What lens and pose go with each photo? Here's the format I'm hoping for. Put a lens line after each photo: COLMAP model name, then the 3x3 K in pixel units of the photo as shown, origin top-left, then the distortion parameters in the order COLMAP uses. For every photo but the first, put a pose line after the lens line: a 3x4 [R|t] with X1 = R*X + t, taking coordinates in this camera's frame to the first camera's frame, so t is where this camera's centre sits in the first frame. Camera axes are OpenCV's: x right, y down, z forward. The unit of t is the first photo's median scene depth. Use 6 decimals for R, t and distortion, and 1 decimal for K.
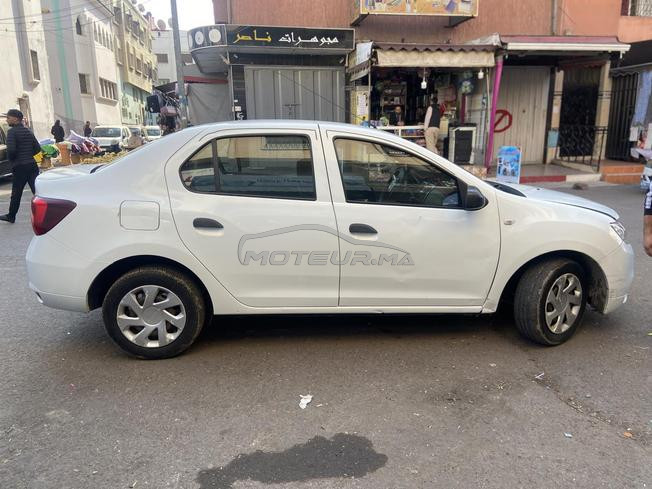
lens RADIAL K [[497.3, 0, 325.0], [0, 497.3, 243.3], [0, 0, 1]] dist [0.013488, -0.006897]
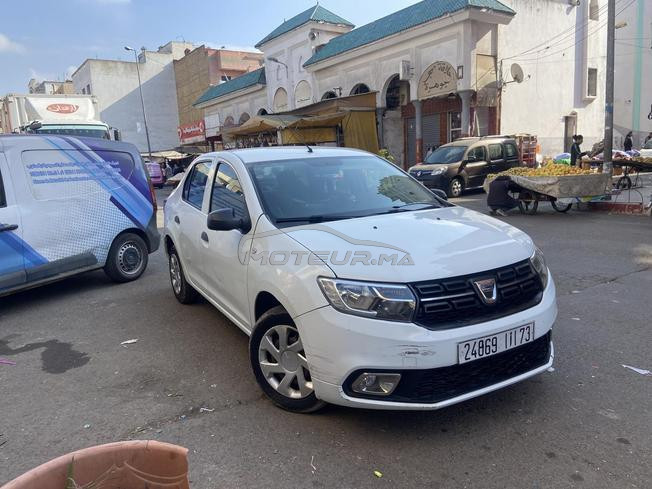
lens RADIAL K [[497.3, 0, 324.6], [0, 497.3, 244.1], [0, 0, 1]] dist [0.013488, -0.006897]
pose [[0.432534, 0.142789, -0.890239, 1.373420], [-0.163281, 0.983459, 0.078408, -0.163168], [0.886709, 0.111445, 0.448694, 0.761291]]
